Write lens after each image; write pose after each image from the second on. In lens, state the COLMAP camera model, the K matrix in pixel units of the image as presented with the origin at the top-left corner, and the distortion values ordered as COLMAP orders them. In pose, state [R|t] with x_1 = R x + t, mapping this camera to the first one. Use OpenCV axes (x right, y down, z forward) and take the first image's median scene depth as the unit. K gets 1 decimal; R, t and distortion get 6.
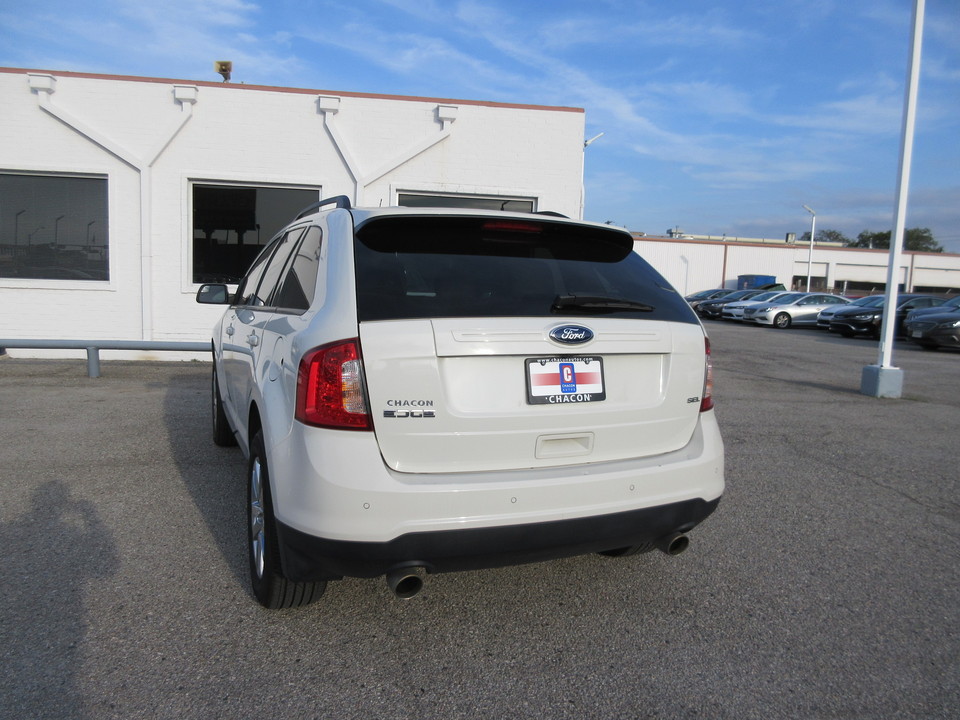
lens RADIAL K [[688.7, 0, 482.5], [0, 688.7, 333.4], [0, 0, 1]] dist [-0.025656, -0.001510]
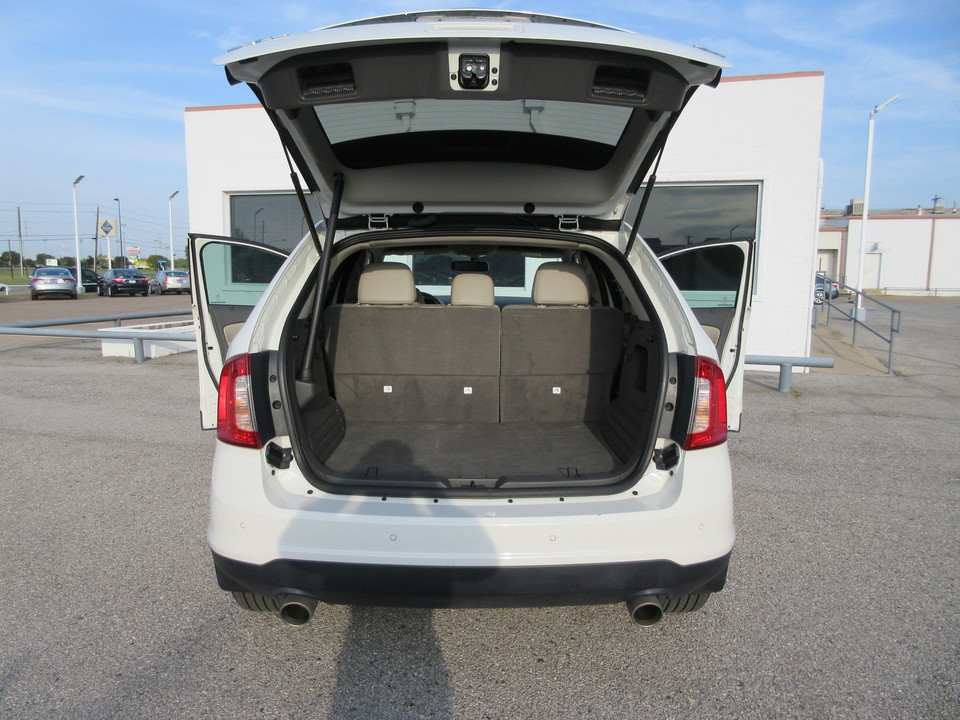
lens RADIAL K [[686.0, 0, 479.9], [0, 686.0, 344.8], [0, 0, 1]] dist [-0.004745, 0.000622]
pose [[0.921732, 0.012723, -0.387618, 0.333211], [-0.004564, 0.999748, 0.021963, -0.014673], [0.387800, -0.018475, 0.921559, 0.169673]]
